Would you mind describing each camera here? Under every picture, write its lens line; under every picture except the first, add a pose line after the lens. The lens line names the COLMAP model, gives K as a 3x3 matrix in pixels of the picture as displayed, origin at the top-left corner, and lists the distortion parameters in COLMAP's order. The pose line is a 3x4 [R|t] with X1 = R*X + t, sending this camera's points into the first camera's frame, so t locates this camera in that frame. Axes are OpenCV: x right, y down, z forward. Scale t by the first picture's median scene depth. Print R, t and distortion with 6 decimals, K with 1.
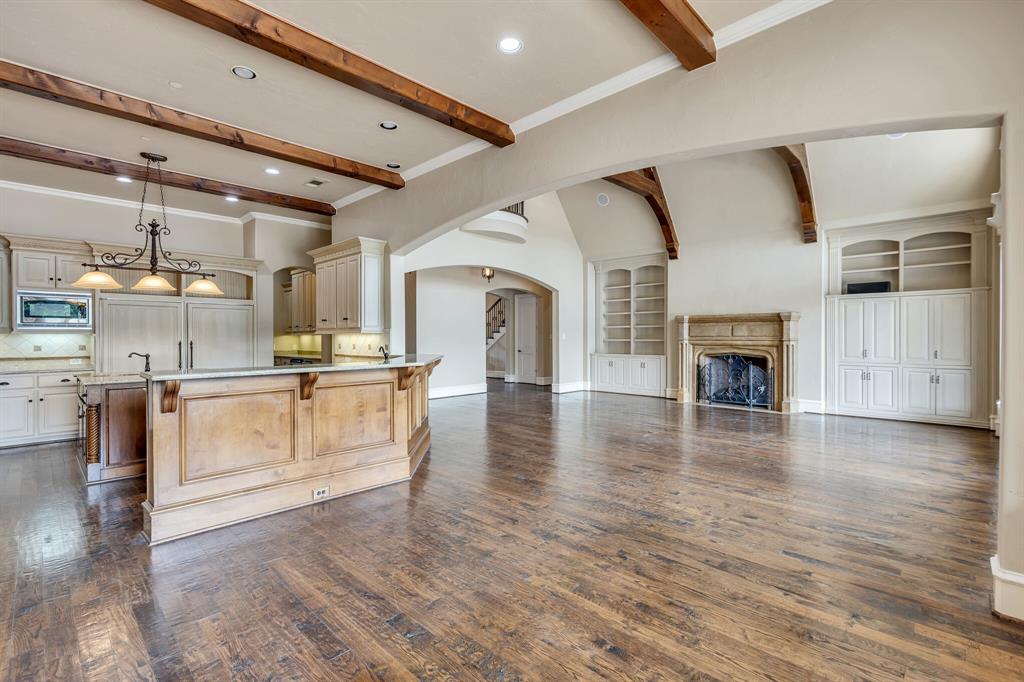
lens RADIAL K [[466.4, 0, 509.7], [0, 466.4, 340.5], [0, 0, 1]] dist [0.001893, -0.001290]
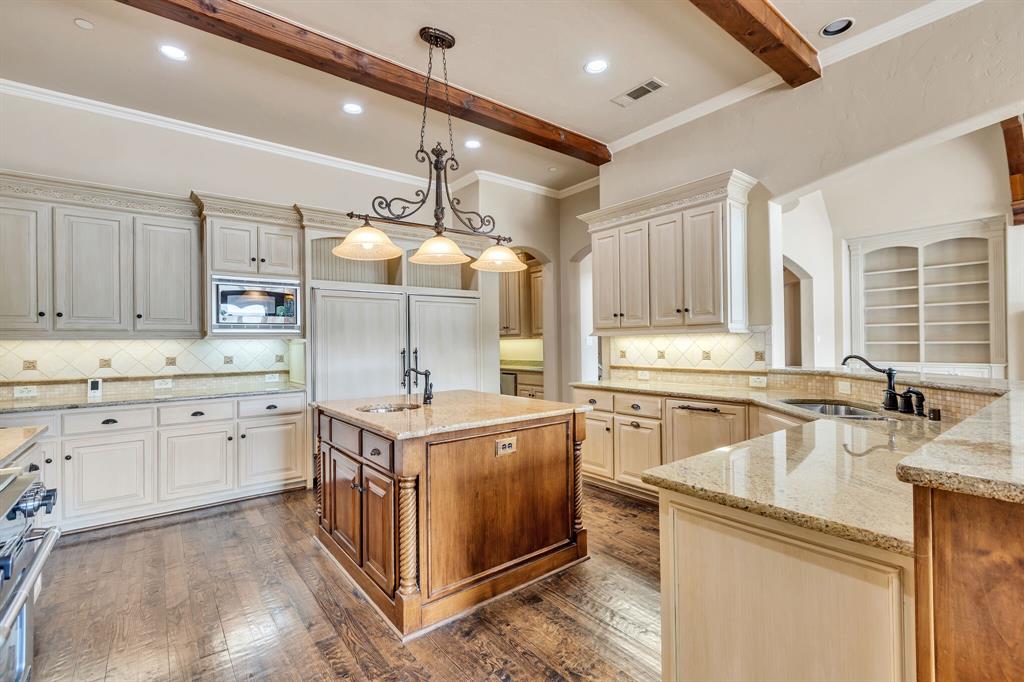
lens RADIAL K [[466.4, 0, 515.9], [0, 466.4, 340.2], [0, 0, 1]] dist [0.001893, -0.001290]
pose [[0.991172, -0.009689, -0.132226, -0.519326], [0.008056, 0.999885, -0.012881, -0.000817], [0.132335, 0.011702, 0.991136, 0.378615]]
